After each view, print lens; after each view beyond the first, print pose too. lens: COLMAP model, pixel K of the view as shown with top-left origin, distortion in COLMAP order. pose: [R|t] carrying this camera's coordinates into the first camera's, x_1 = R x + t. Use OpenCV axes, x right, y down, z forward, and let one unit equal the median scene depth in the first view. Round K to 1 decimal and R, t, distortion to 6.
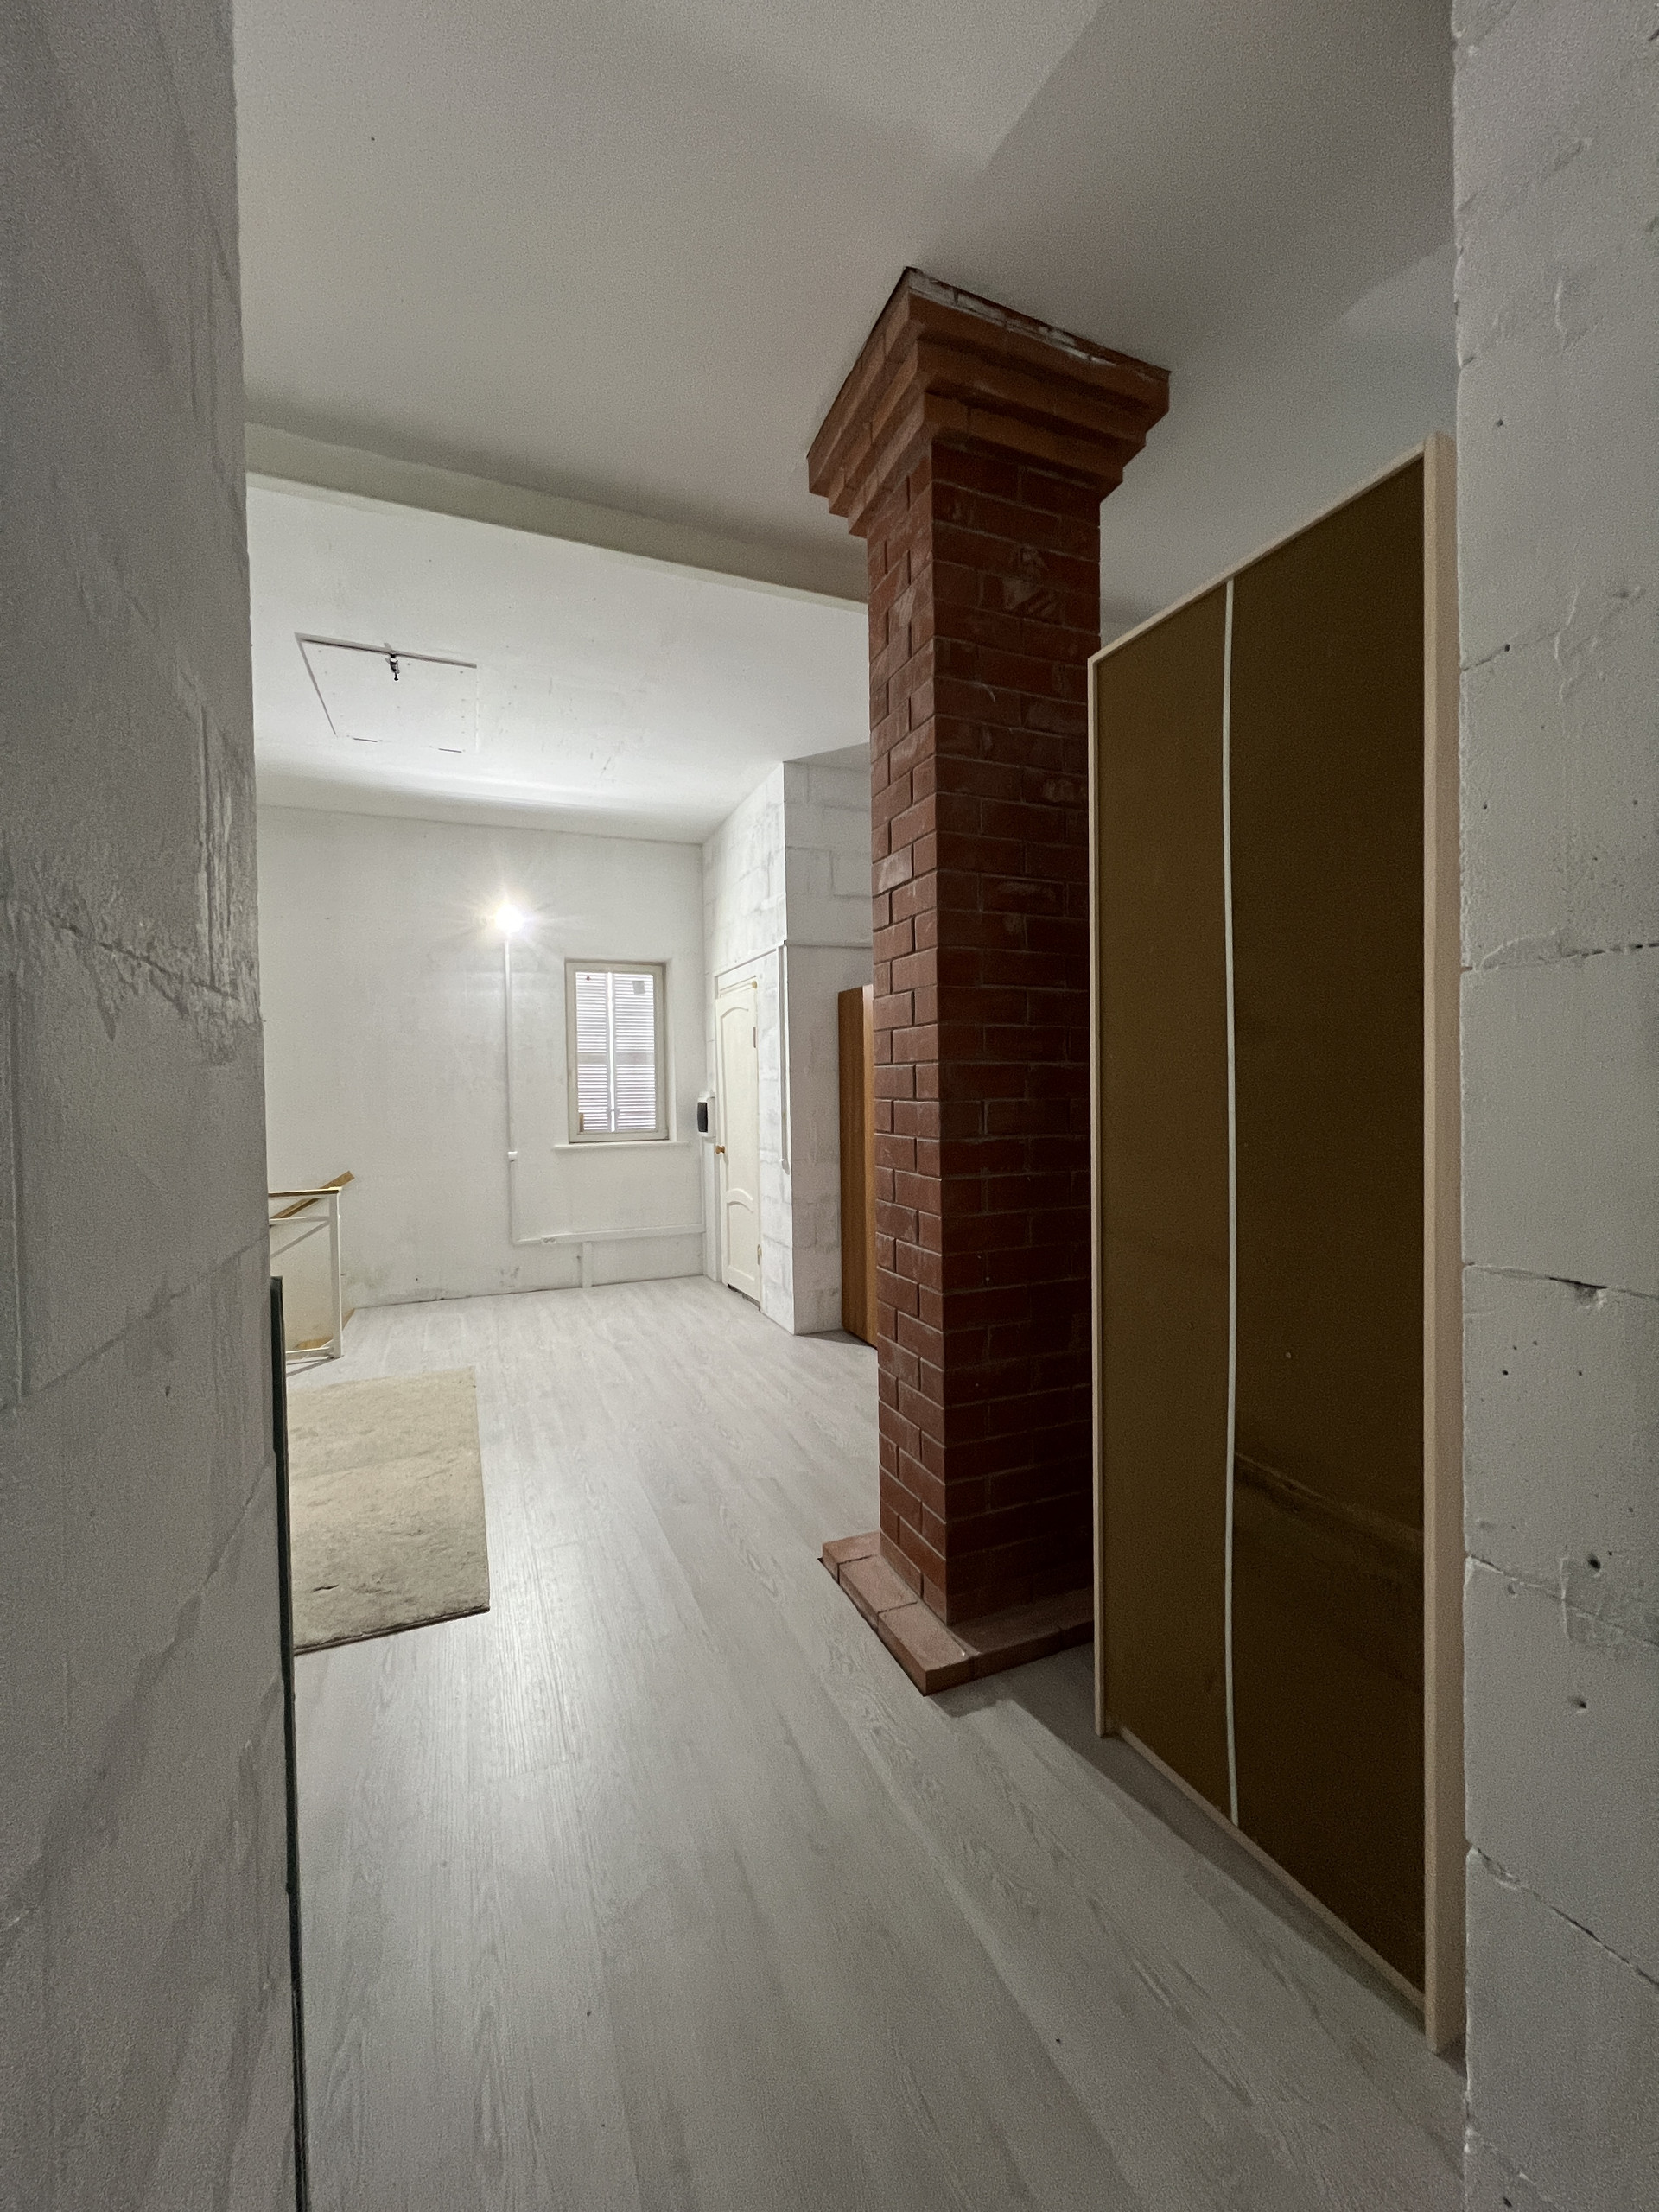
lens RADIAL K [[886.6, 0, 835.9], [0, 886.6, 1104.6], [0, 0, 1]] dist [-0.002541, 0.001342]
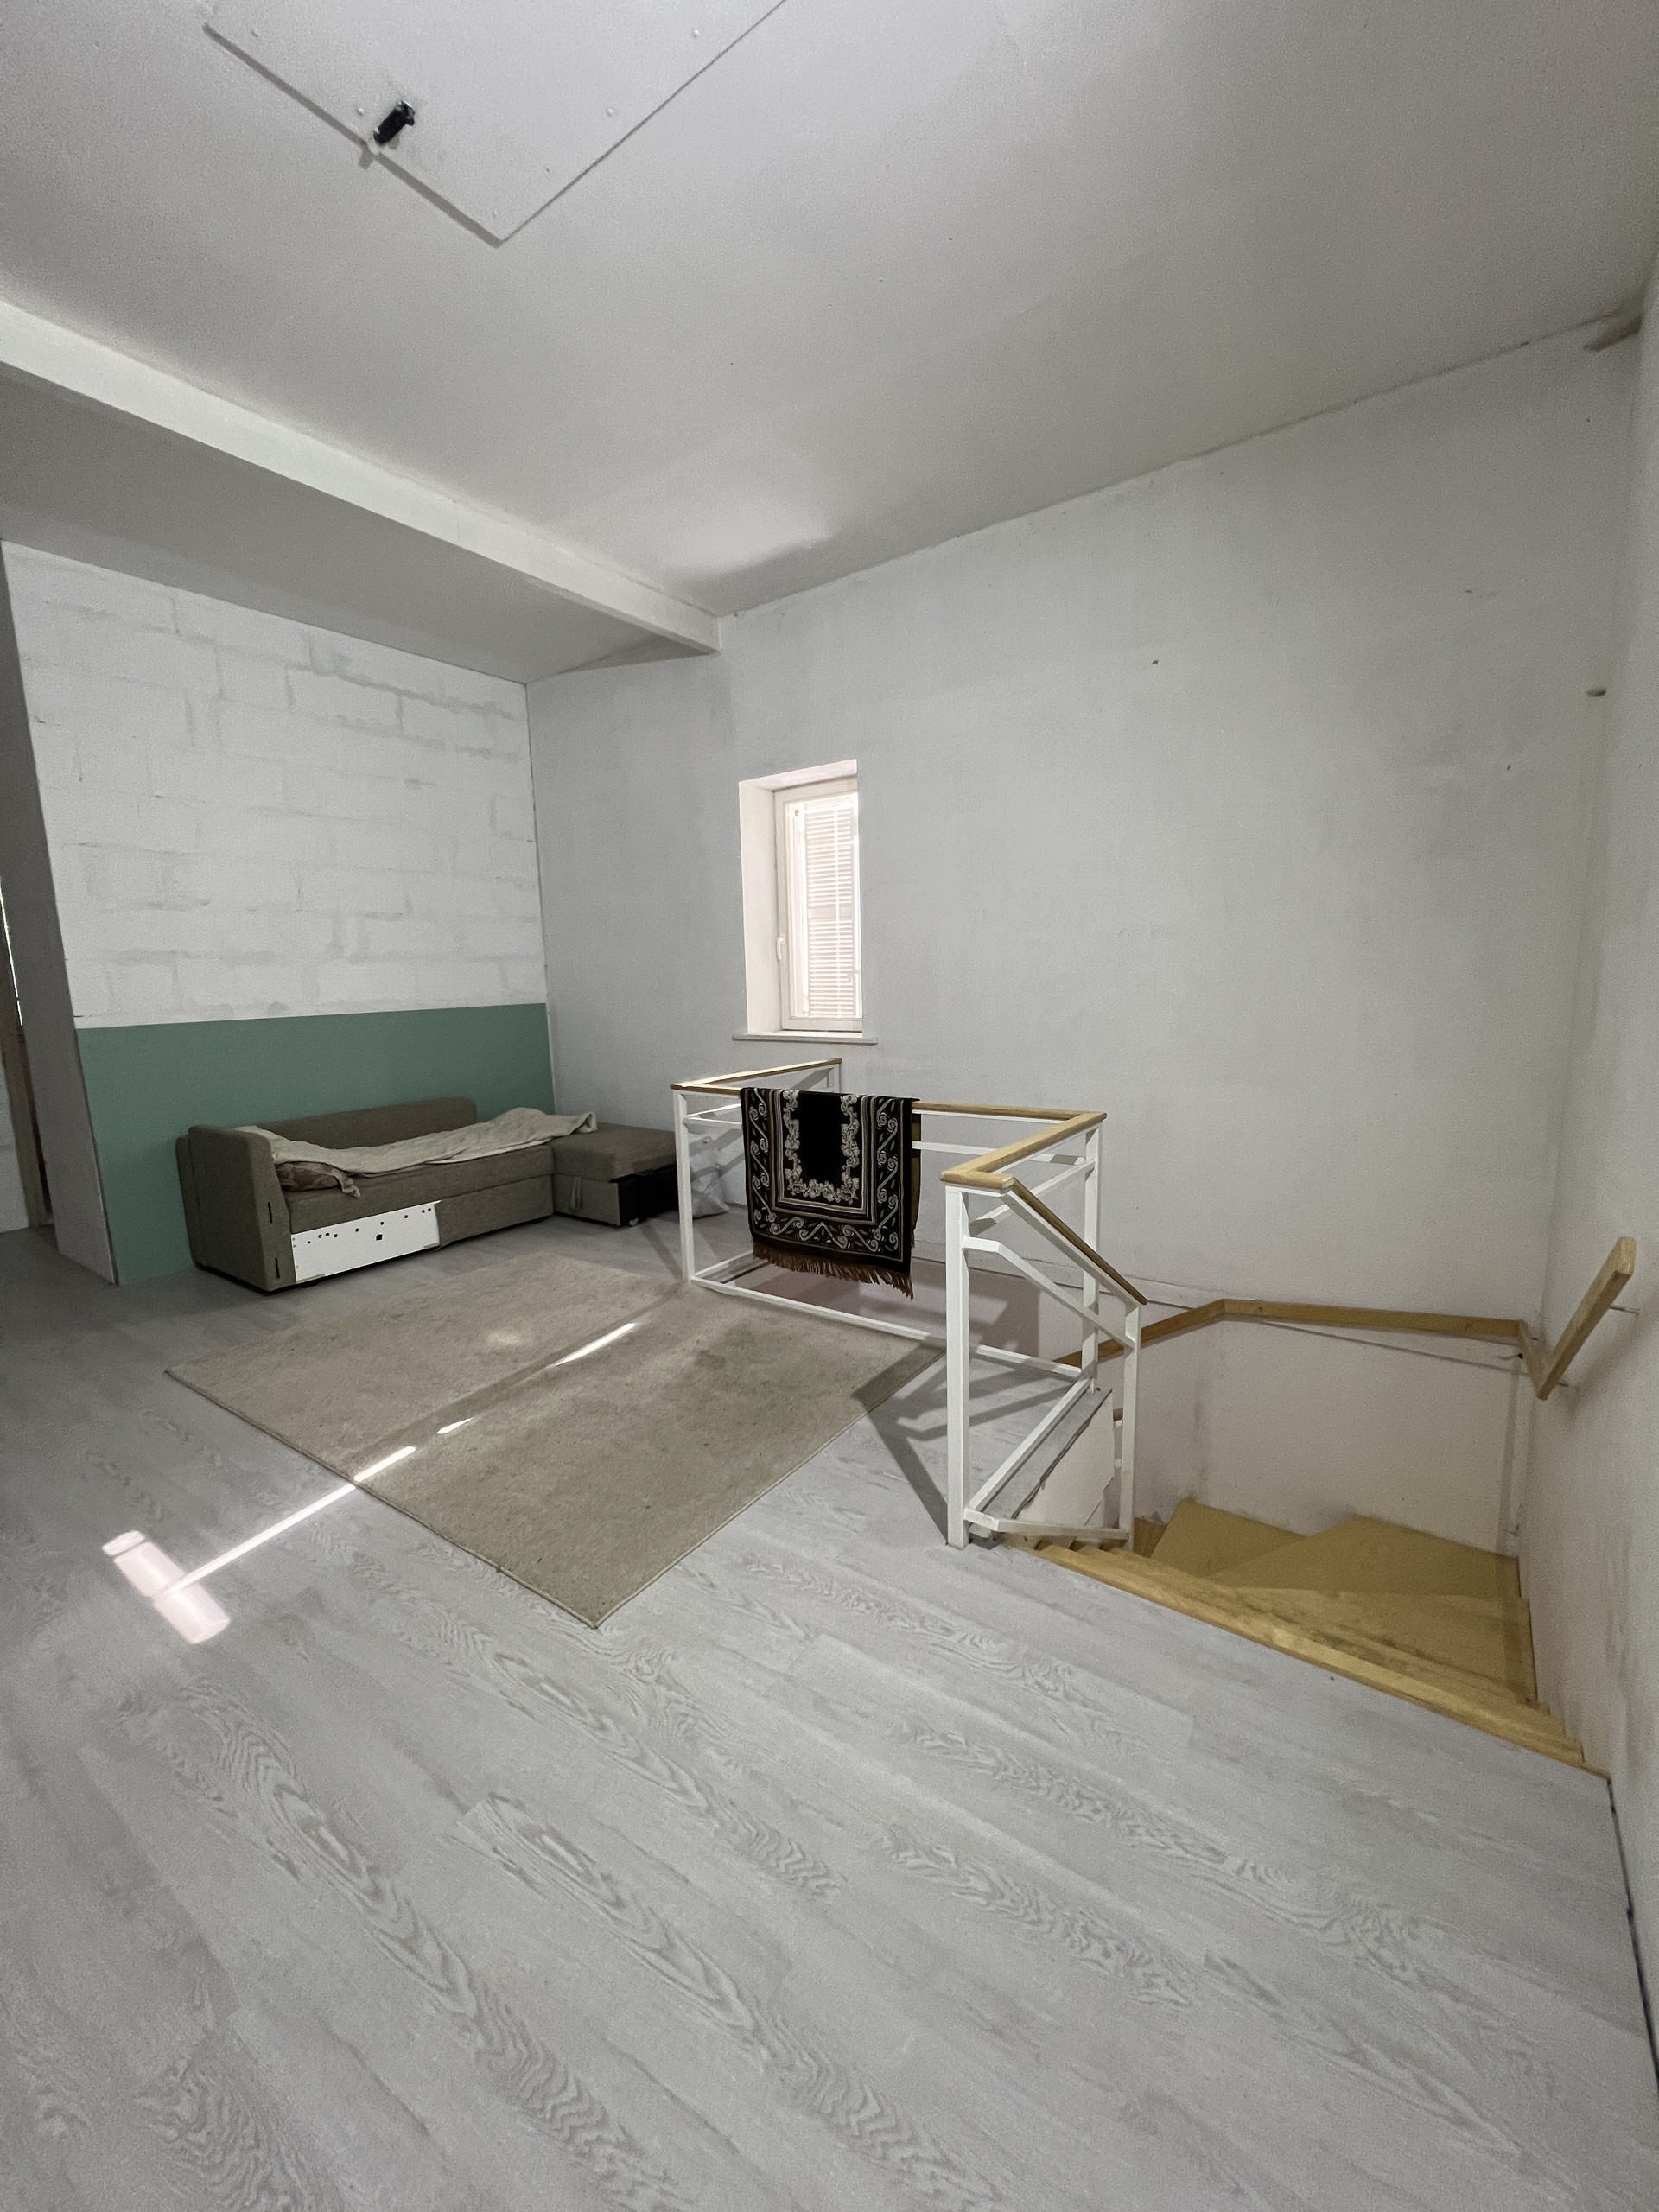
lens RADIAL K [[886.6, 0, 835.4], [0, 886.6, 1106.2], [0, 0, 1]] dist [-0.002541, 0.001342]
pose [[-0.847787, 0.116176, -0.517456, -0.377155], [0.028981, 0.984402, 0.173530, -0.011490], [0.529545, 0.132120, -0.837930, 1.620281]]
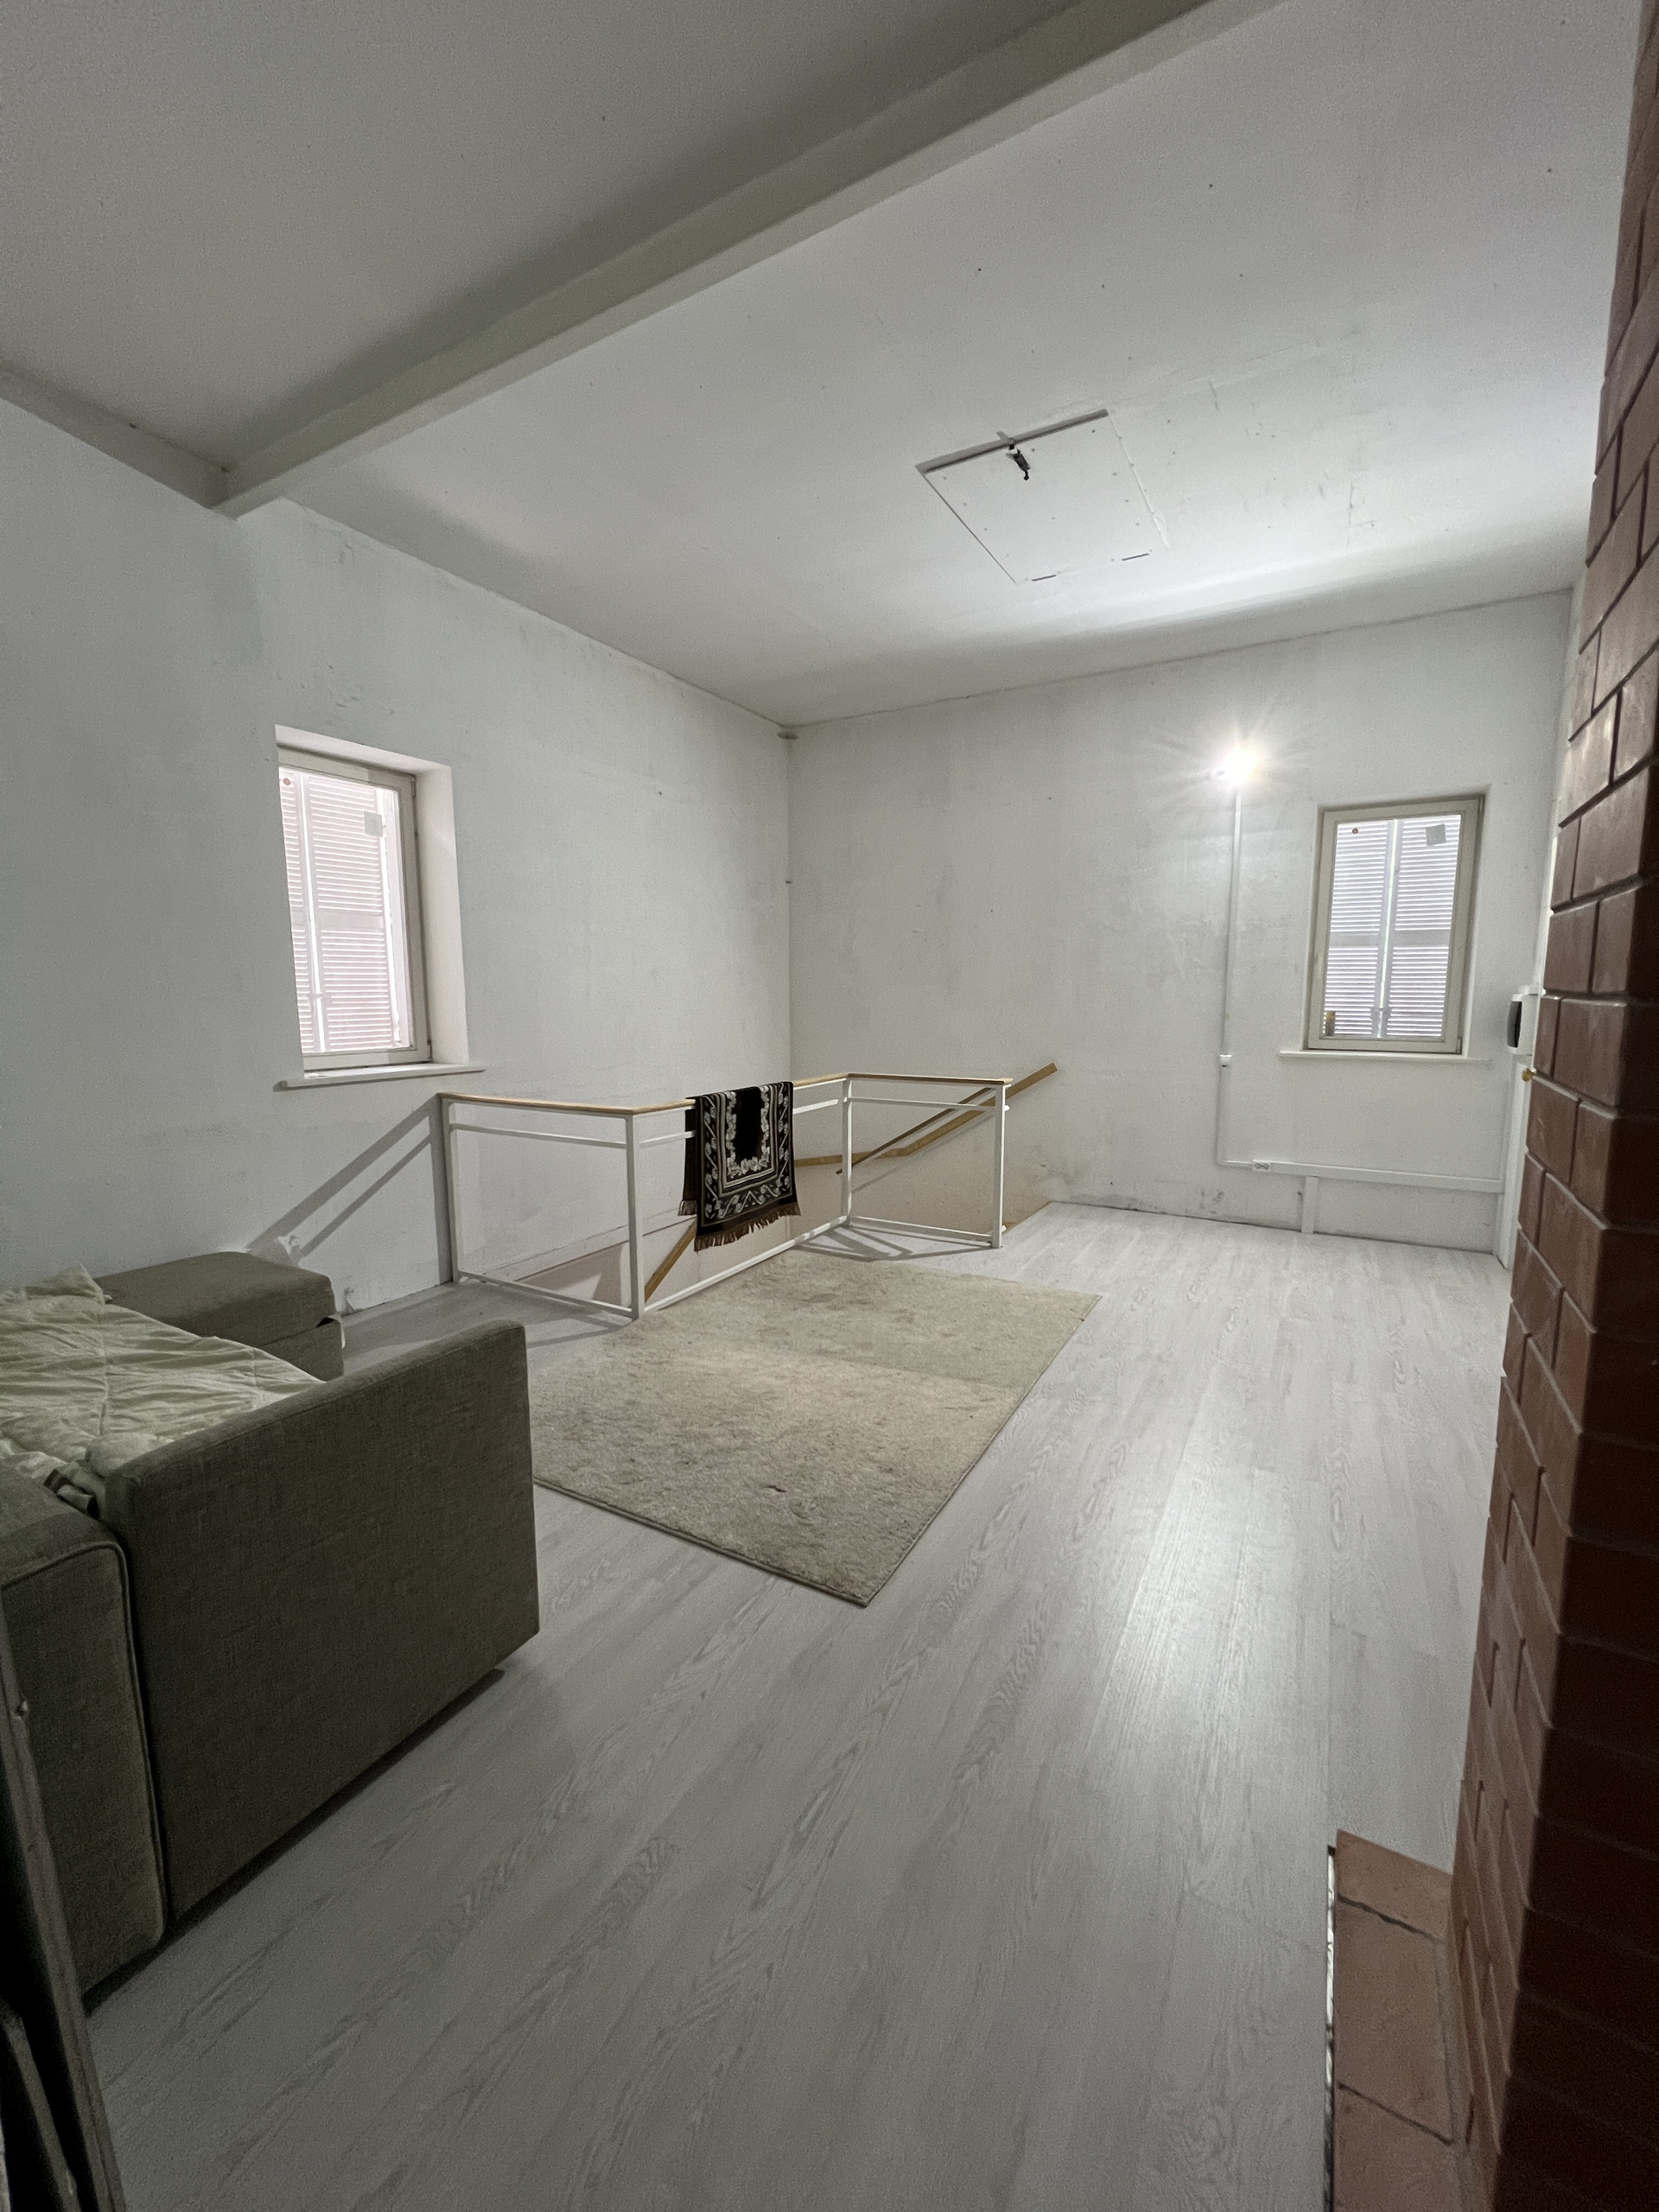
lens RADIAL K [[886.6, 0, 833.1], [0, 886.6, 1105.8], [0, 0, 1]] dist [-0.002541, 0.001342]
pose [[0.607711, 0.117956, -0.785350, 0.115521], [-0.023044, 0.991111, 0.131029, -0.000575], [0.793824, -0.061530, 0.605027, 0.316406]]
